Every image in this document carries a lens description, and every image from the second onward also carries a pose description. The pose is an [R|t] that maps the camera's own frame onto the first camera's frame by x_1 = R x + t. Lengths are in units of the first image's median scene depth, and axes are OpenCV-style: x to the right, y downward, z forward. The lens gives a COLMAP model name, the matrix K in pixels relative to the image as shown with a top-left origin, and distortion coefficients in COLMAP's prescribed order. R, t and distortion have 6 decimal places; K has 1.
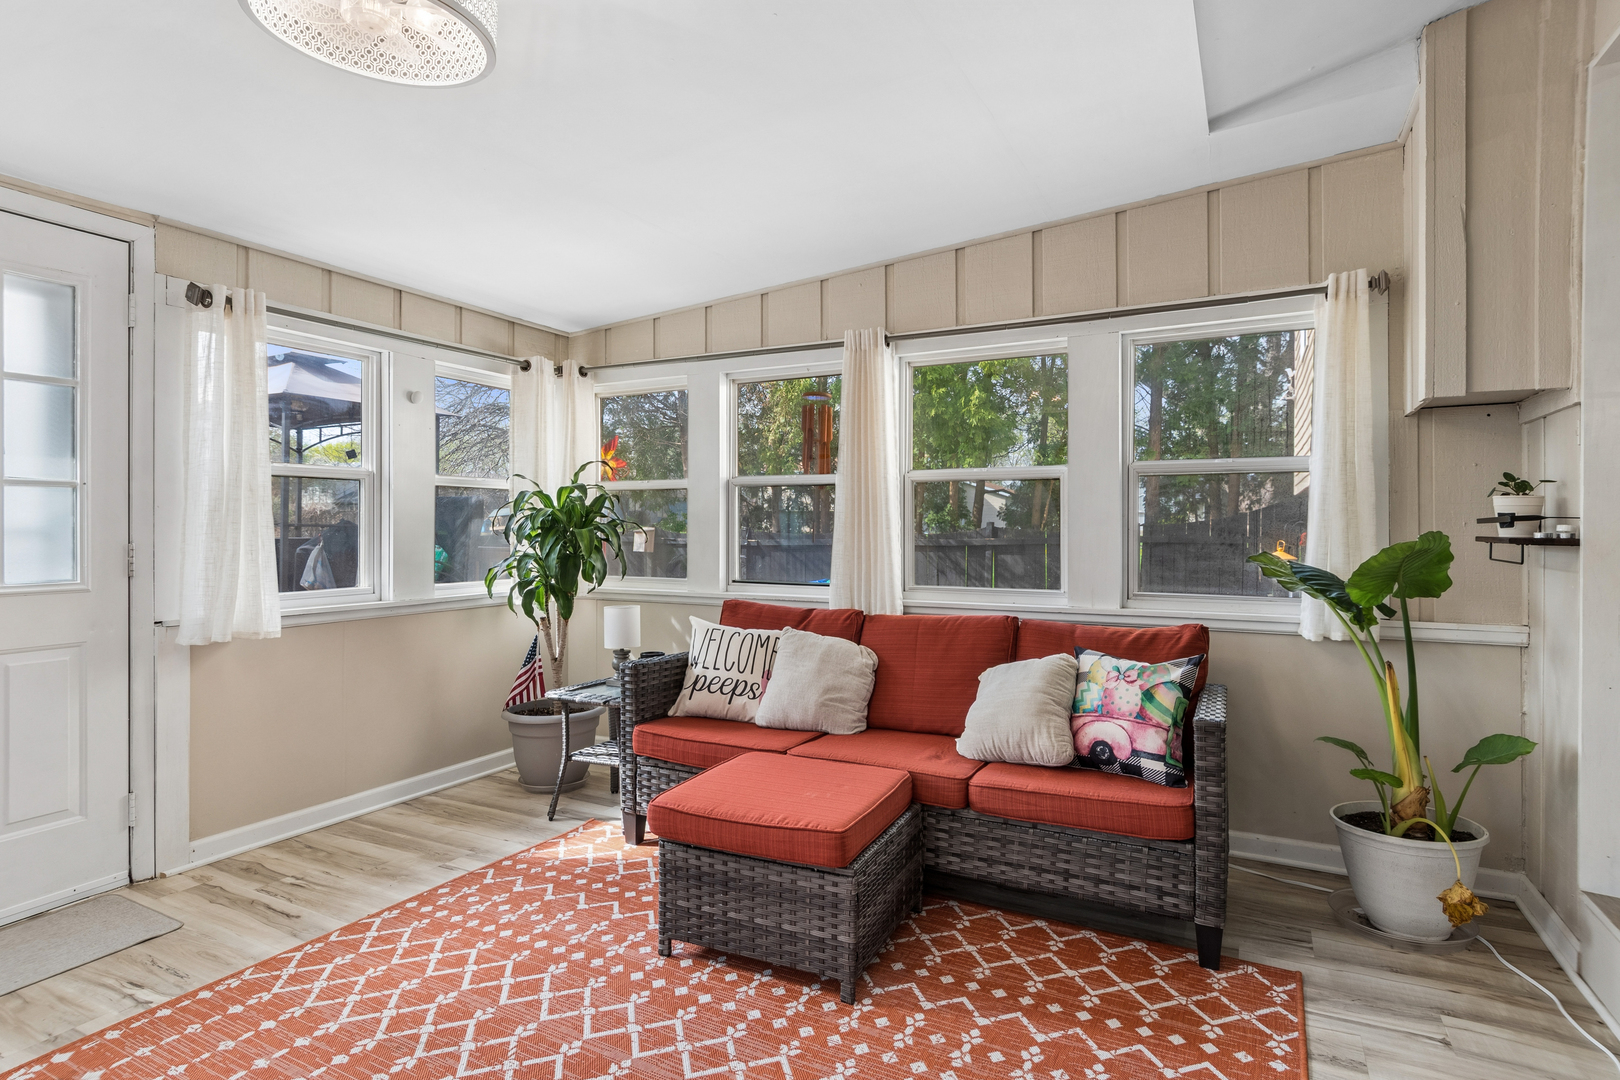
lens RADIAL K [[848.1, 0, 810.5], [0, 848.1, 533.5], [0, 0, 1]] dist [0.002210, 0.000406]
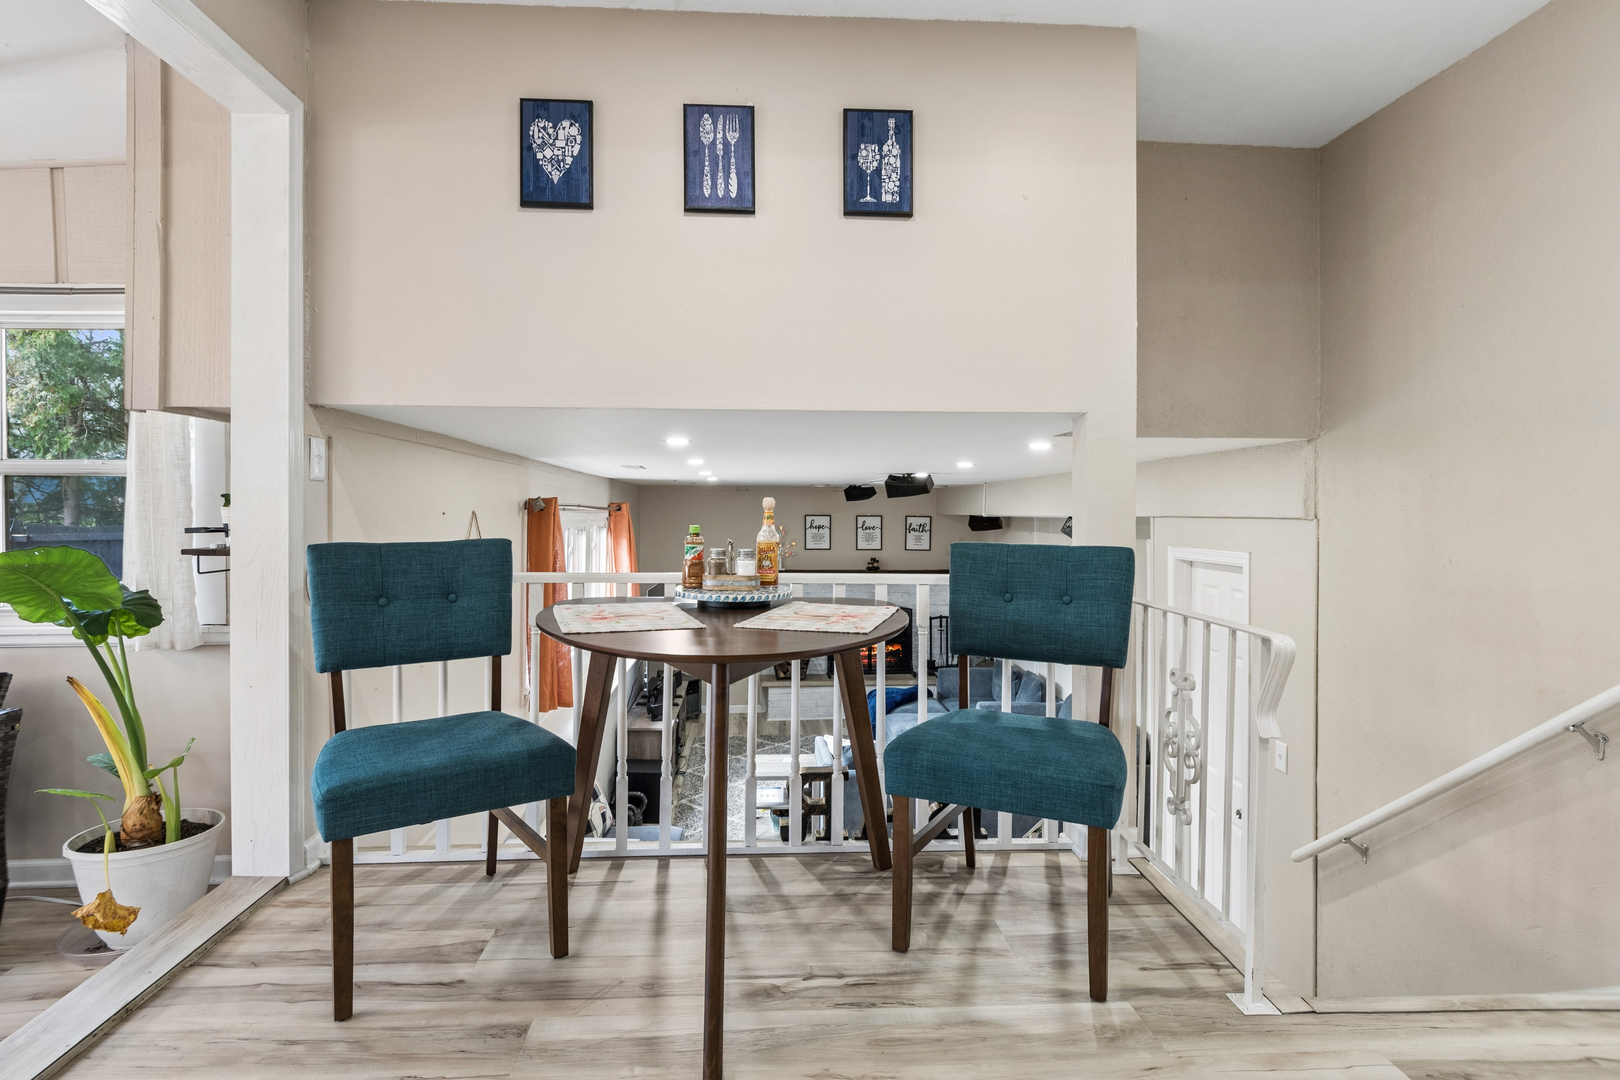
lens RADIAL K [[848.1, 0, 806.3], [0, 848.1, 539.0], [0, 0, 1]] dist [0.002210, 0.000406]
pose [[0.856517, -0.011292, 0.515995, 0.096060], [-0.000137, 0.999756, 0.022106, -0.002983], [-0.516118, -0.019005, 0.856306, -0.030389]]
